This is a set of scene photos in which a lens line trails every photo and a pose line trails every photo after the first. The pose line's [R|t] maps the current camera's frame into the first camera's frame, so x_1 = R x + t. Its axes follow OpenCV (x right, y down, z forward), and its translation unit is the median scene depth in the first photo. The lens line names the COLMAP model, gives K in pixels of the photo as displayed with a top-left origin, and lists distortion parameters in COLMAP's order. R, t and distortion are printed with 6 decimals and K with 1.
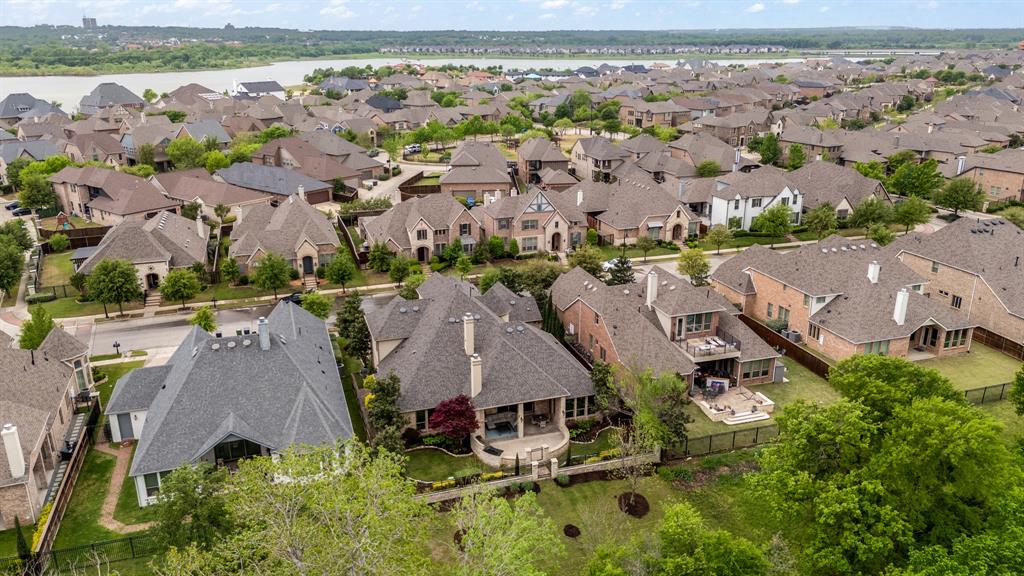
lens RADIAL K [[753.9, 0, 512.0], [0, 753.9, 288.0], [0, 0, 1]] dist [0.074580, -0.083038]
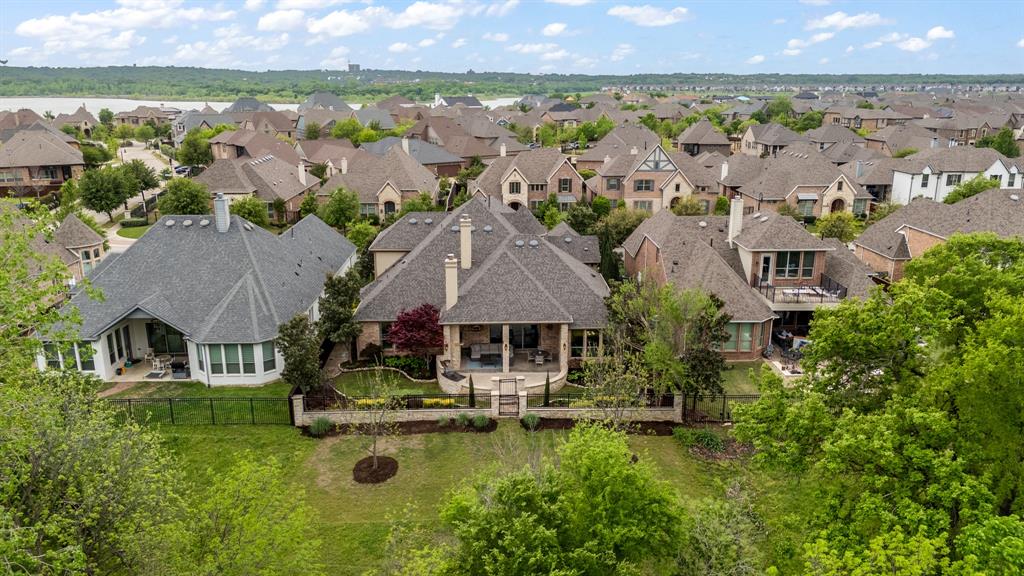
lens RADIAL K [[753.9, 0, 512.0], [0, 753.9, 288.0], [0, 0, 1]] dist [0.074580, -0.083038]
pose [[0.958894, 0.078583, -0.272665, 0.126443], [-0.093596, 0.994704, -0.042477, 0.083740], [0.267883, 0.066251, 0.961171, 0.151638]]
